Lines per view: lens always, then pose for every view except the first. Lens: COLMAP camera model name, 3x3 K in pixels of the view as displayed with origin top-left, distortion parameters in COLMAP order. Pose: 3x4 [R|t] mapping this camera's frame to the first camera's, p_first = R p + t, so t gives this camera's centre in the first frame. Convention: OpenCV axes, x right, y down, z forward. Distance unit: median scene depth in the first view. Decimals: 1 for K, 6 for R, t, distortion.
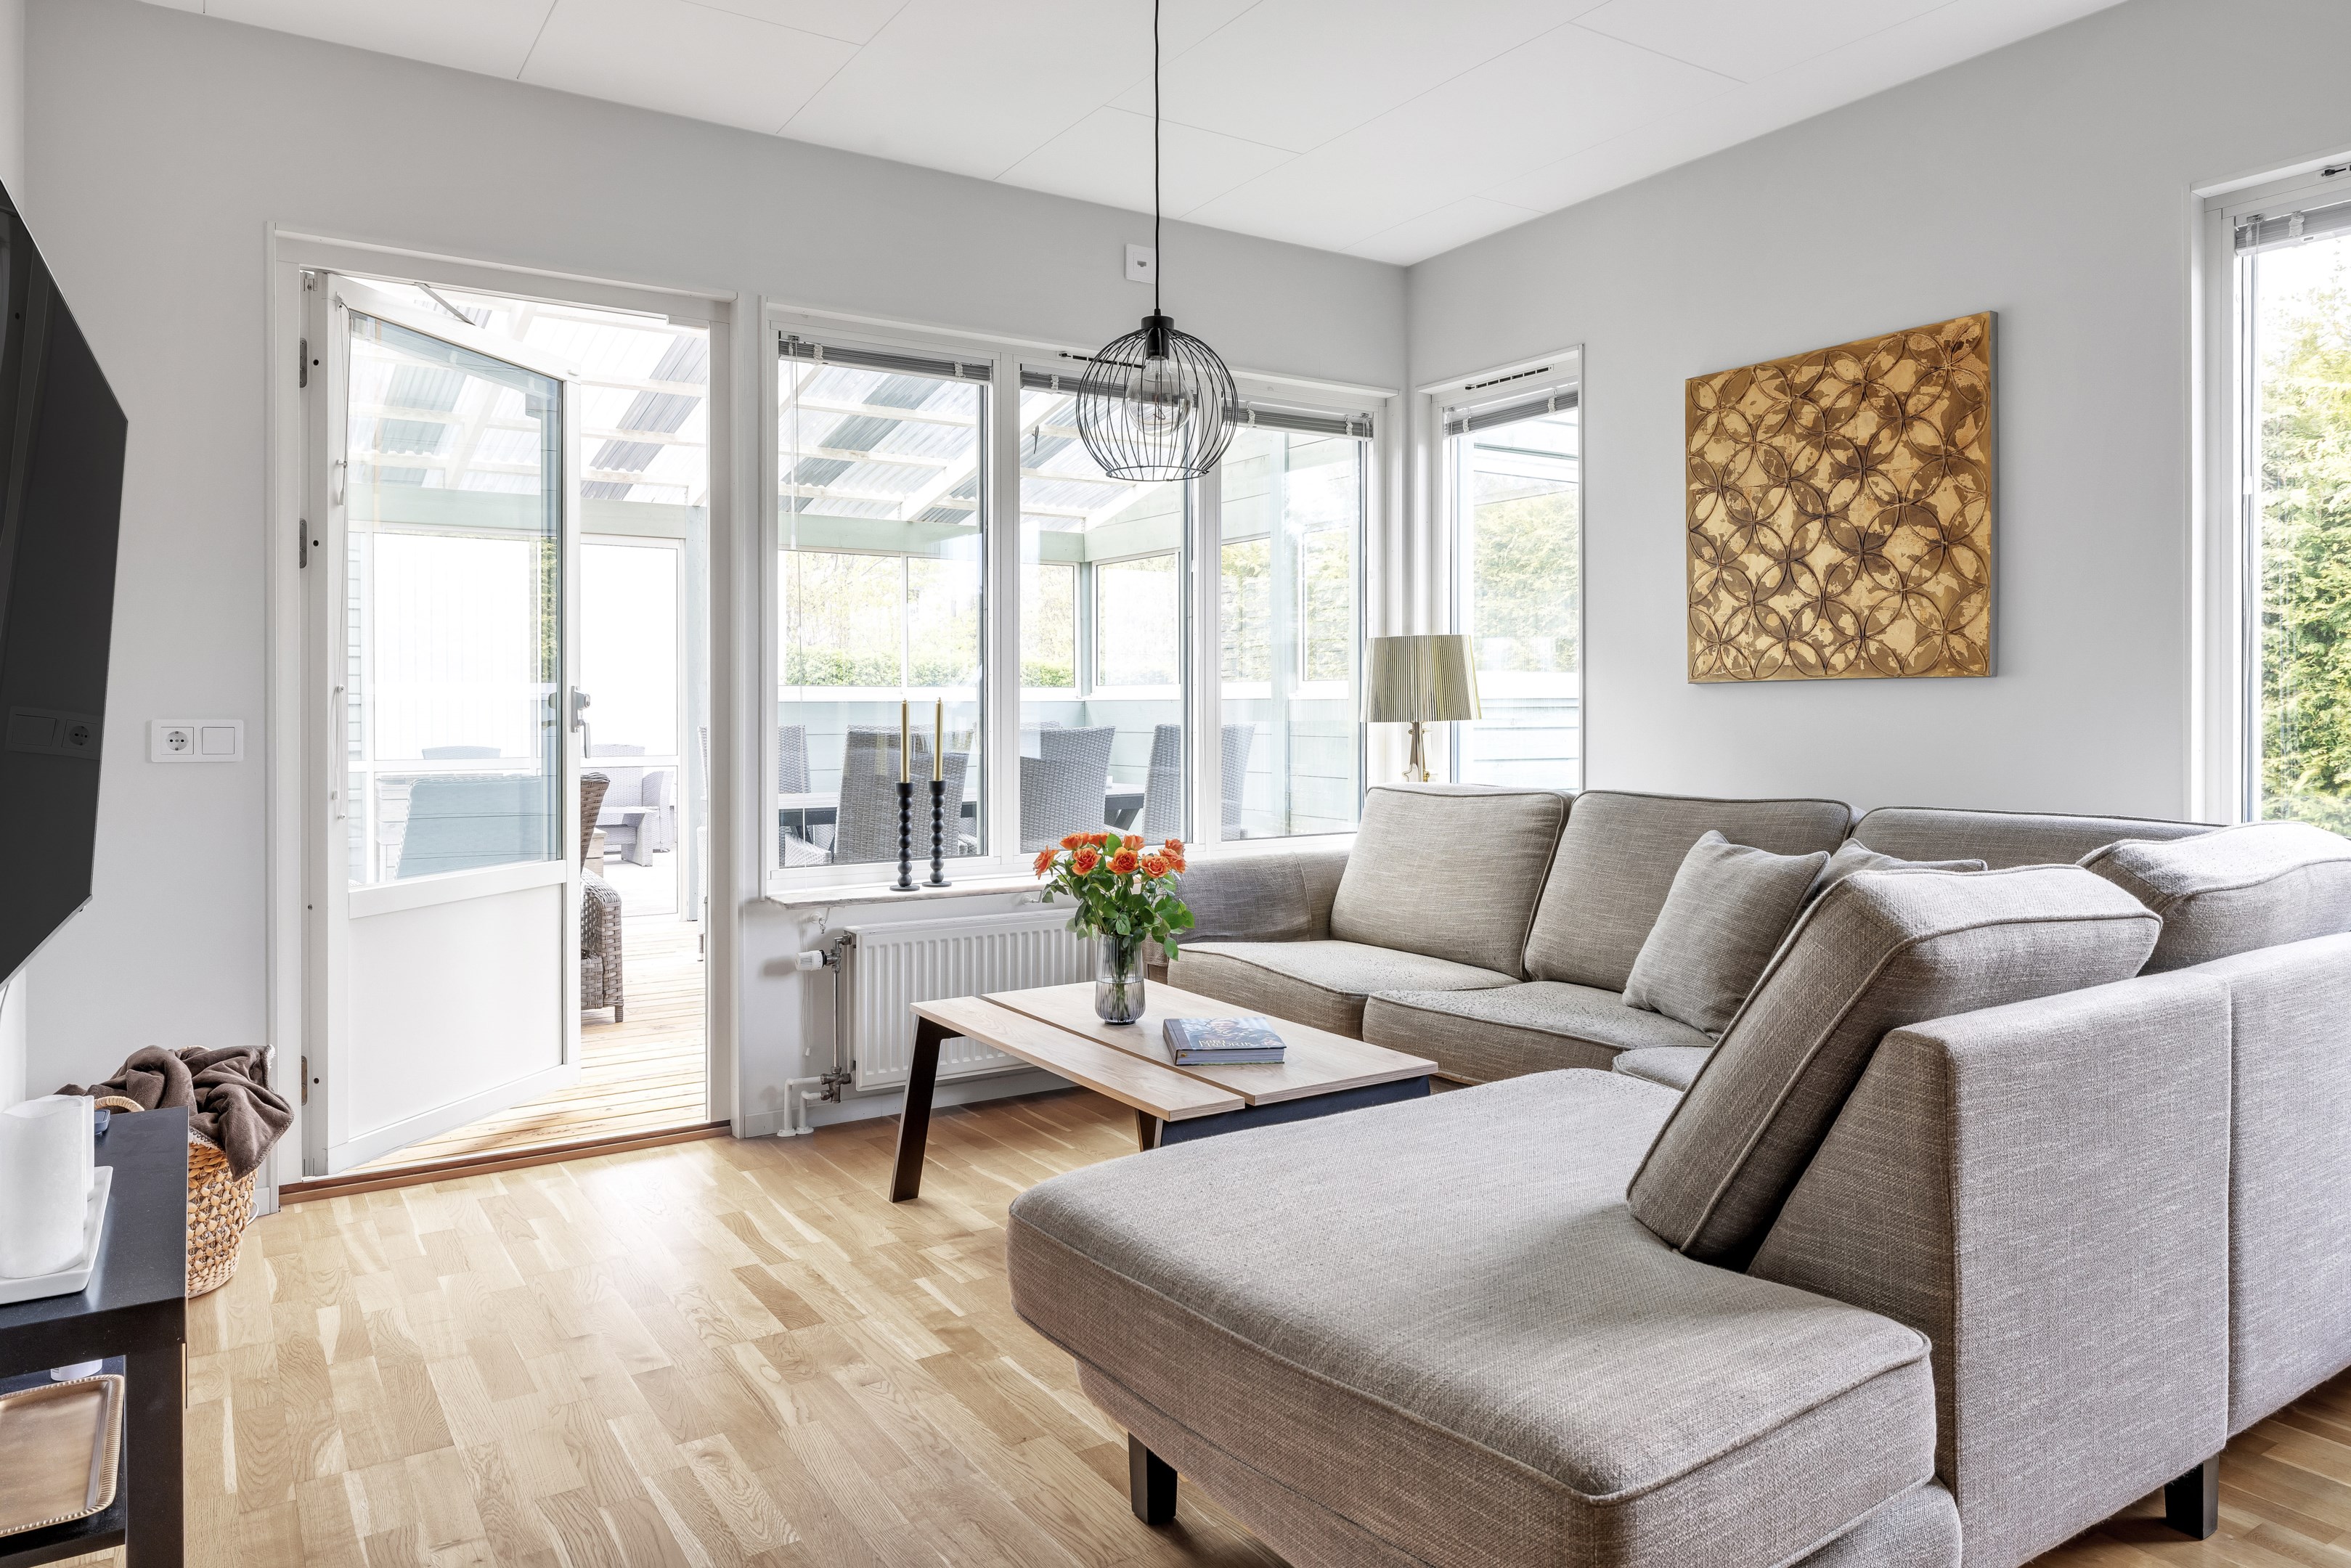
lens RADIAL K [[1509.3, 0, 1168.8], [0, 1509.3, 712.1], [0, 0, 1]] dist [-0.002149, -0.000012]
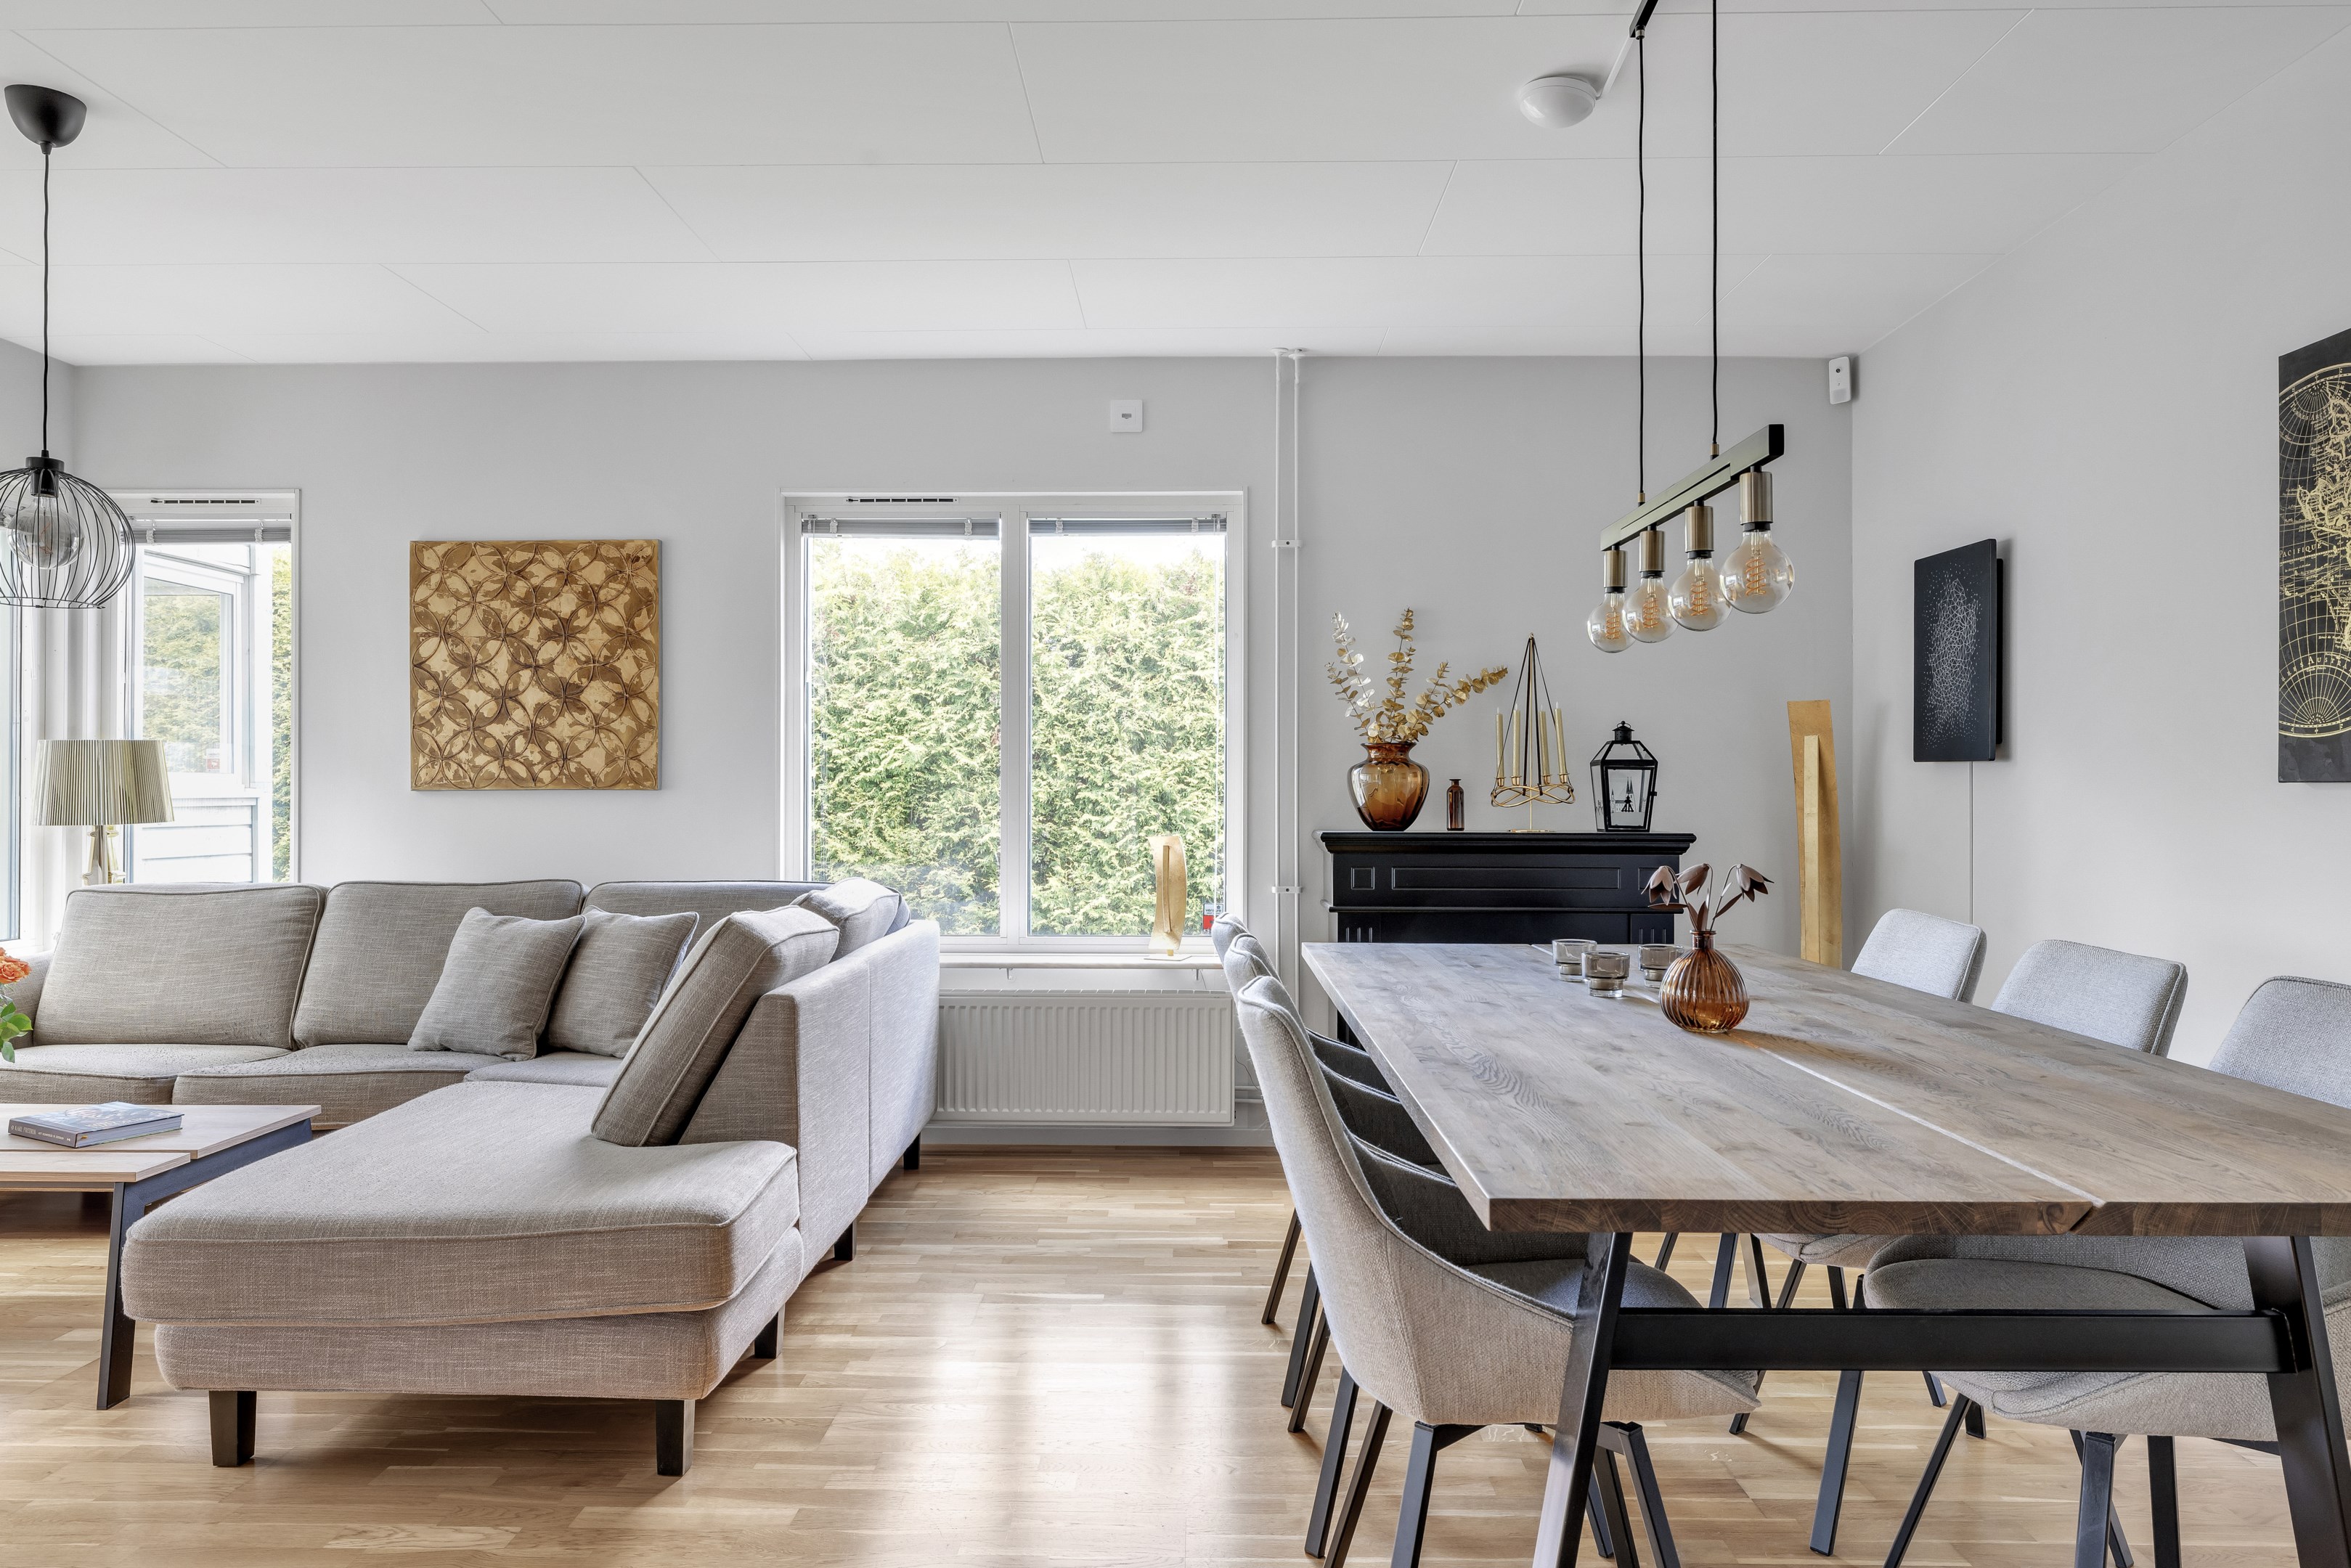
lens RADIAL K [[1517.0, 0, 1177.5], [0, 1517.0, 746.3], [0, 0, 1]] dist [-0.002013, -0.000699]
pose [[0.557240, 0.026408, 0.829932, -0.364055], [0.000301, 0.999488, -0.032005, -0.017142], [-0.830352, 0.018085, 0.556946, -0.218019]]
